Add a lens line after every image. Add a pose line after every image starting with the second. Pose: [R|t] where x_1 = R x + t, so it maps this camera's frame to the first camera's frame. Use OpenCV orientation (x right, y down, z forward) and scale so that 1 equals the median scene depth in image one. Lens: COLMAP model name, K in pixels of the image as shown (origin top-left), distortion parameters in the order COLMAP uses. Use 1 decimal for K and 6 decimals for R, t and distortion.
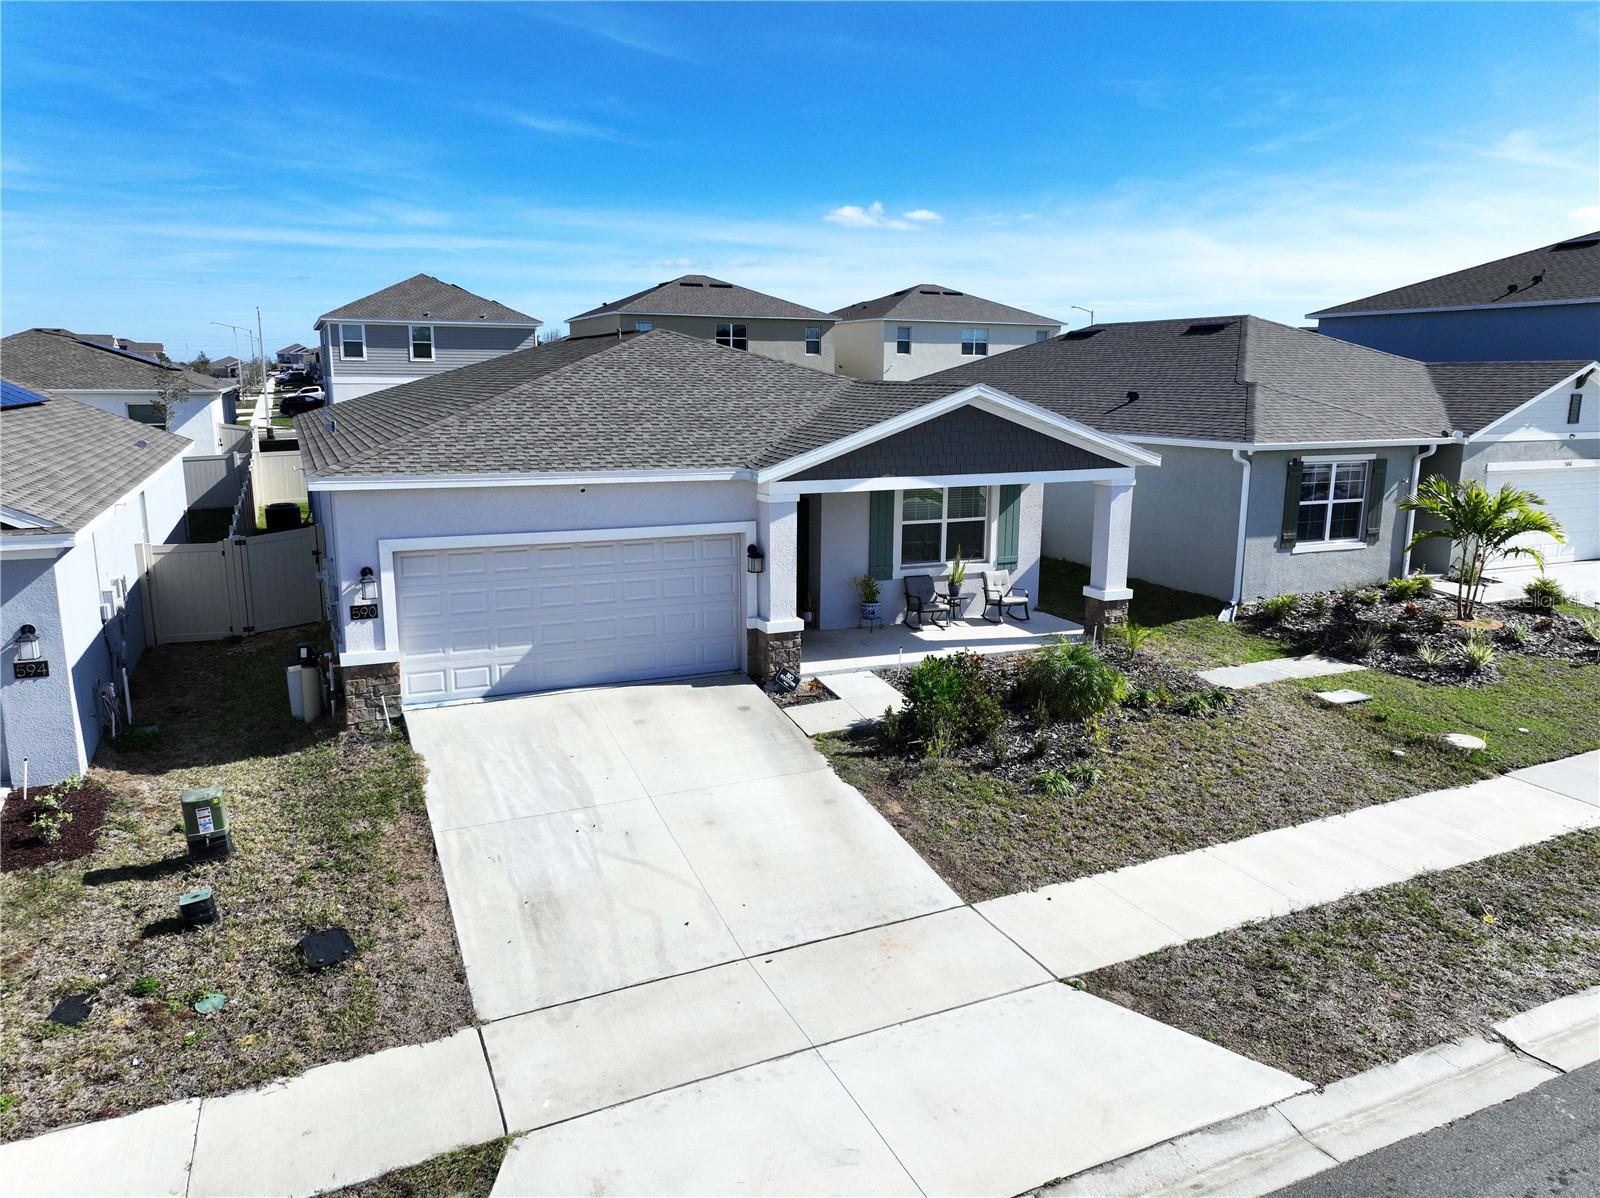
lens RADIAL K [[1125.0, 0, 805.1], [0, 1125.0, 603.3], [0, 0, 1]] dist [-0.006561, 0.026051]
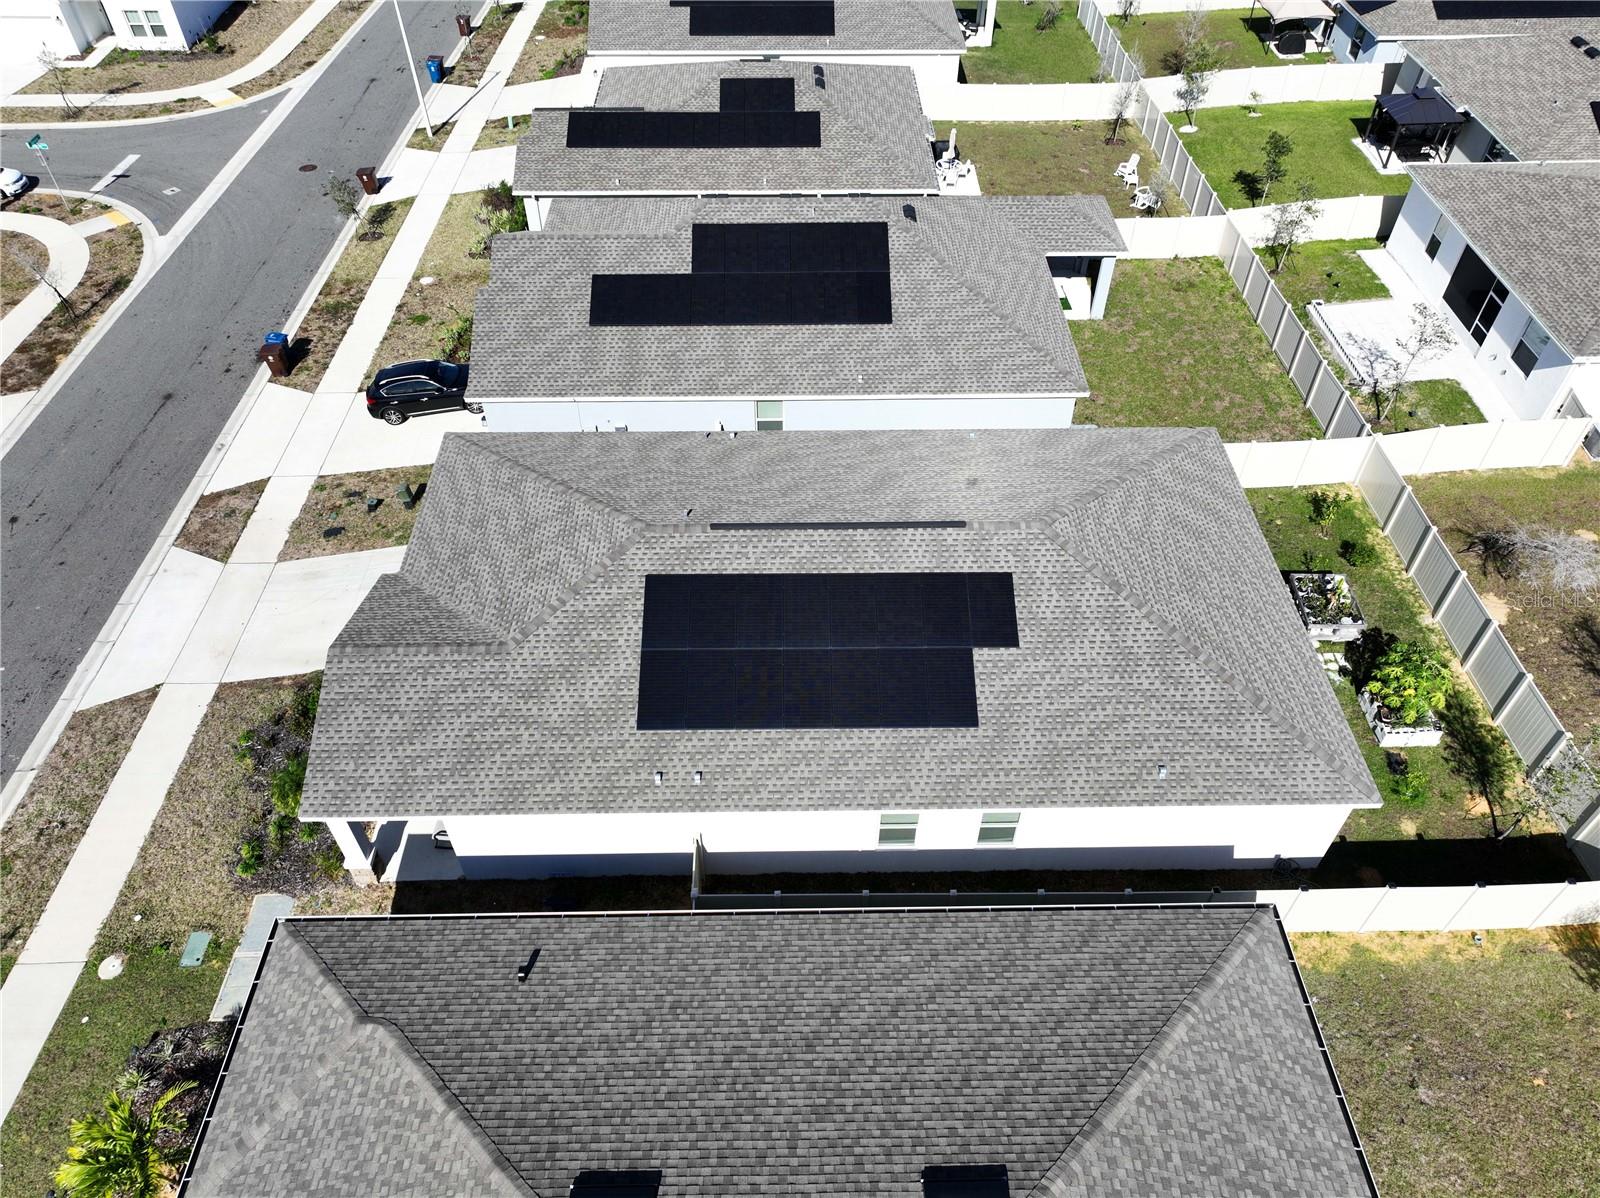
lens RADIAL K [[1125.0, 0, 798.8], [0, 1125.0, 598.1], [0, 0, 1]] dist [-0.006561, 0.026051]
pose [[-0.398689, 0.652730, -0.644198, 0.924249], [-0.182720, 0.631819, 0.753271, -1.655263], [0.898699, 0.418029, -0.132632, 1.949961]]
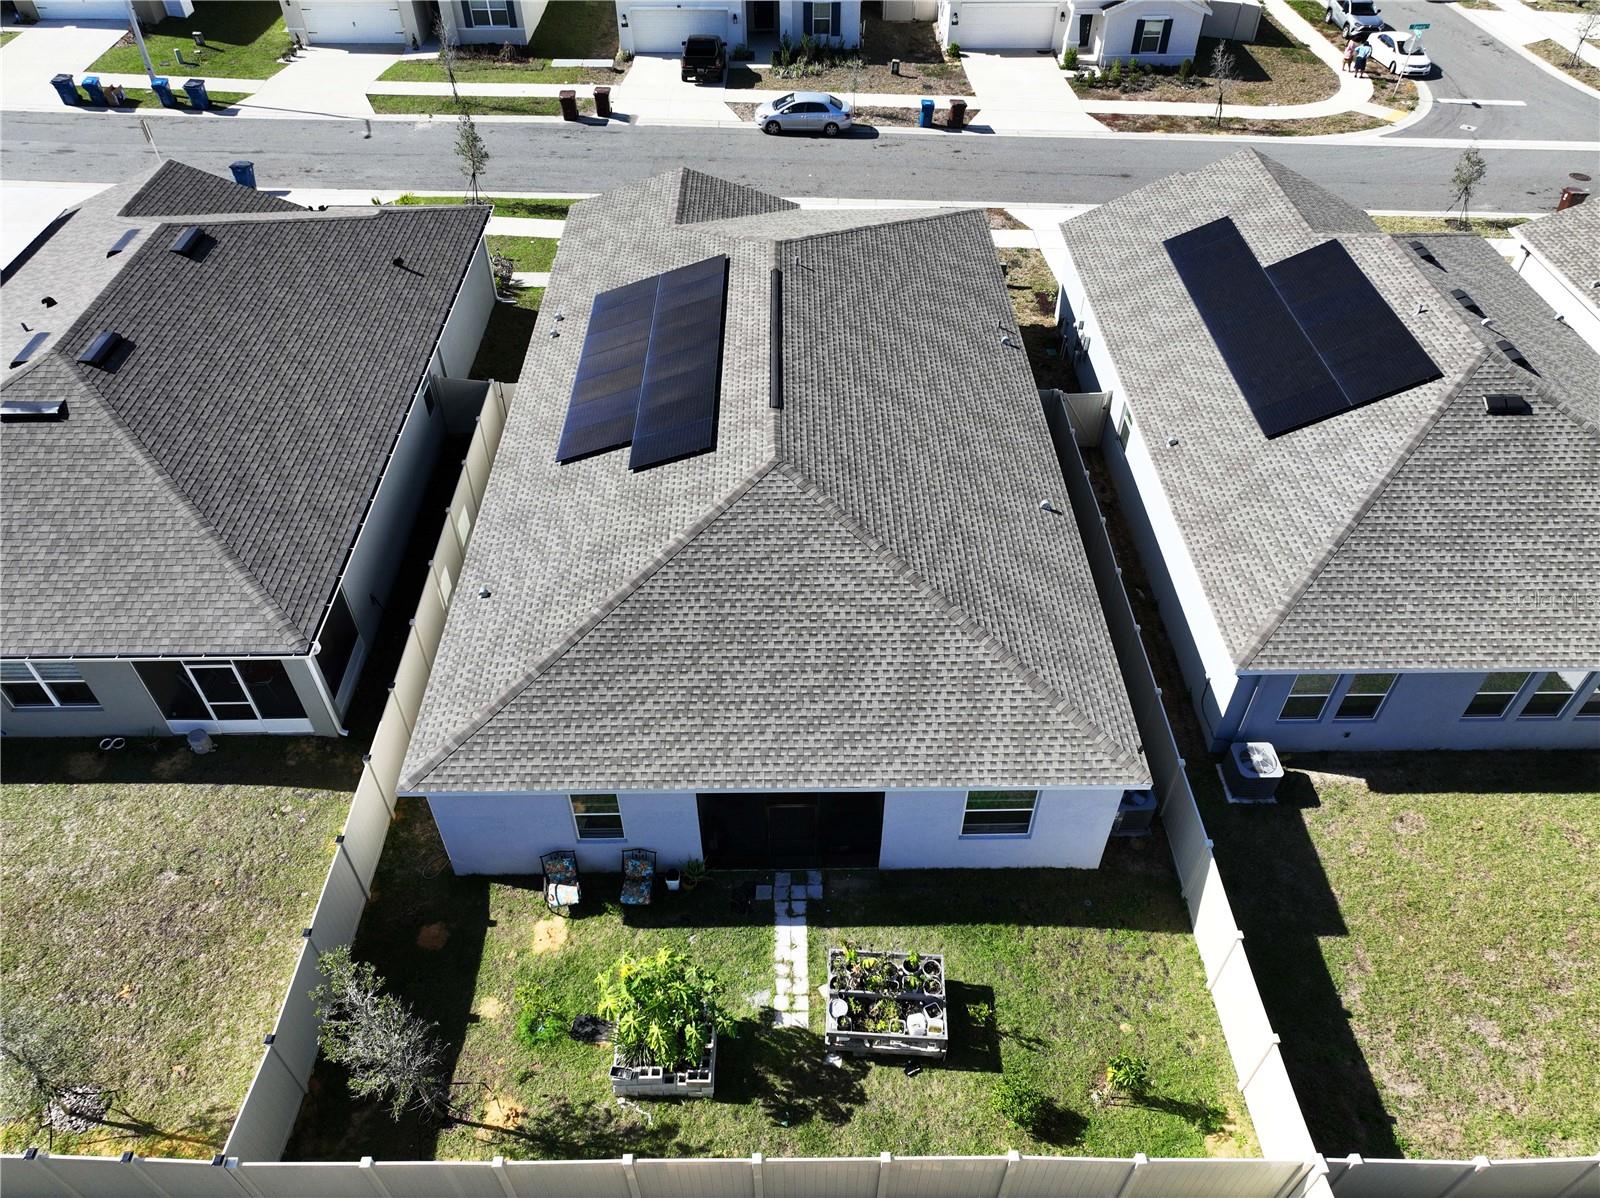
lens RADIAL K [[1125.0, 0, 800.5], [0, 1125.0, 596.1], [0, 0, 1]] dist [-0.006561, 0.026051]
pose [[-0.916972, -0.280200, 0.283989, -0.953292], [0.072943, 0.582088, 0.809848, -1.568964], [-0.392226, 0.763323, -0.513320, 2.903979]]
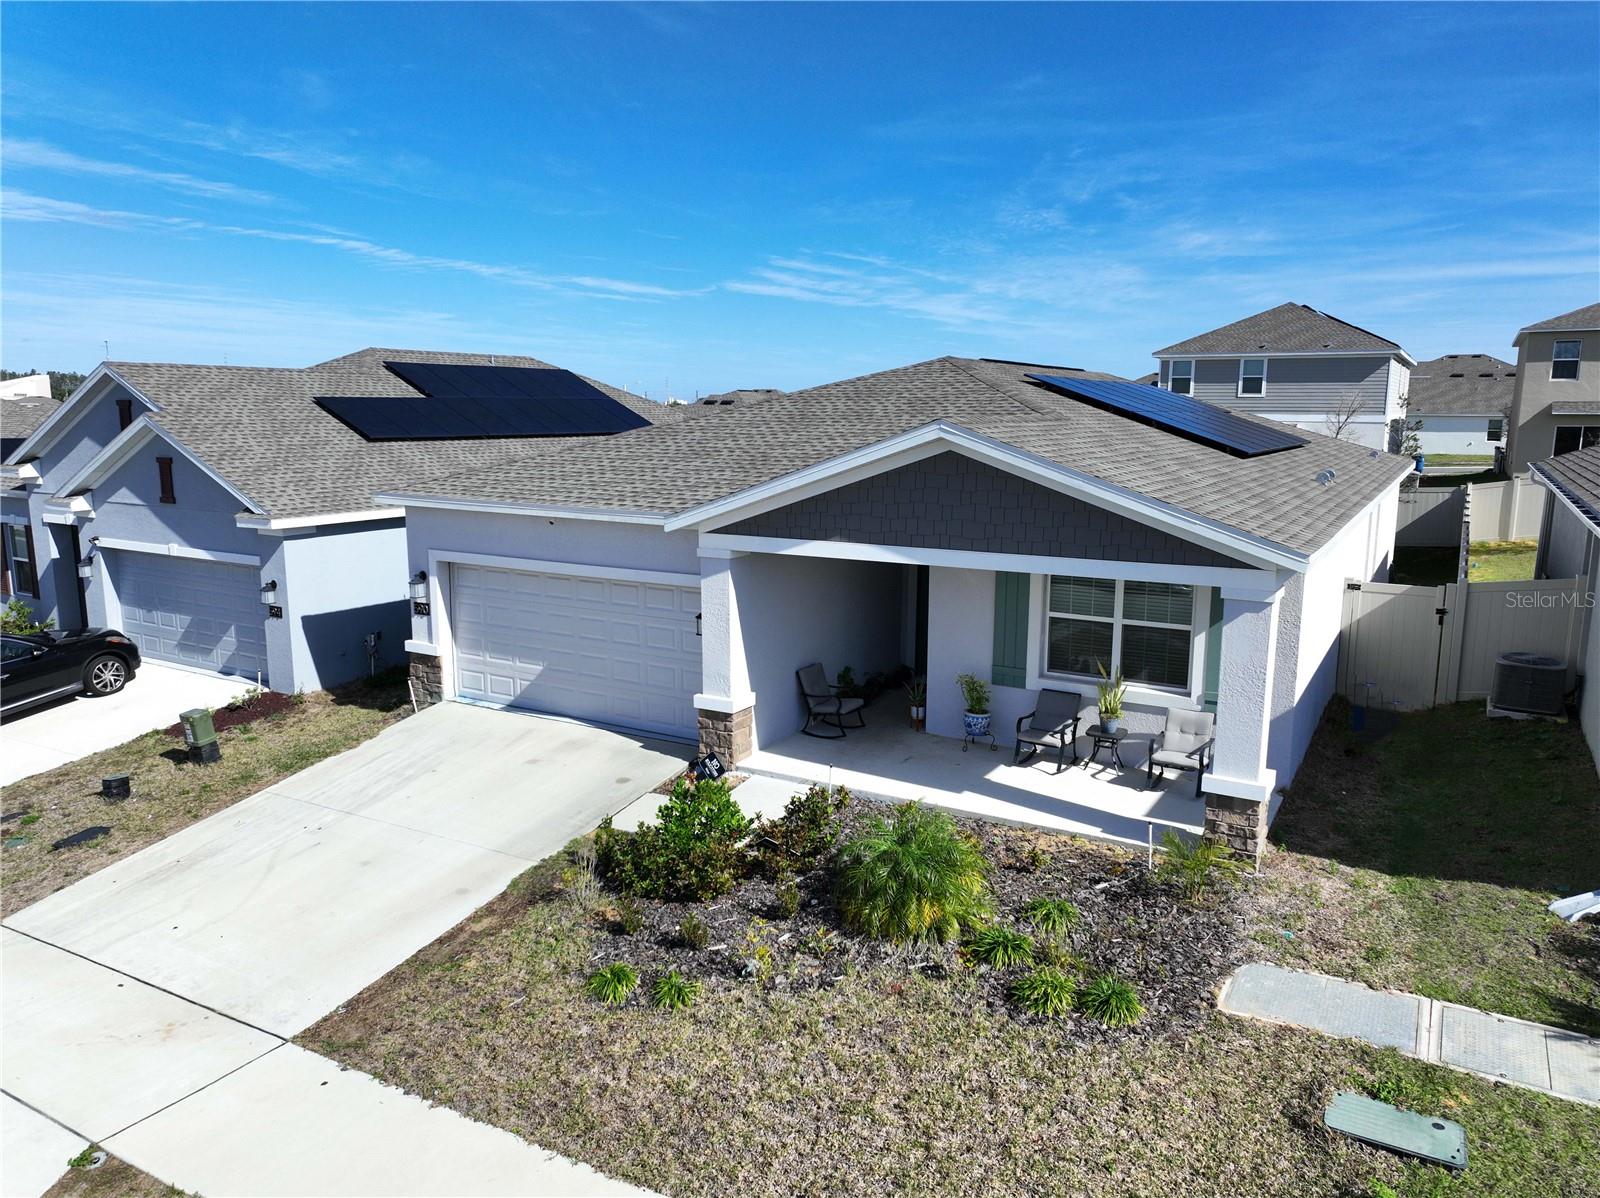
lens RADIAL K [[1125.0, 0, 806.2], [0, 1125.0, 600.6], [0, 0, 1]] dist [-0.006561, 0.026051]
pose [[0.578740, 0.134610, -0.804326, 0.767981], [-0.163576, 0.985400, 0.047215, -0.118858], [0.798938, 0.104244, 0.592310, 0.606523]]
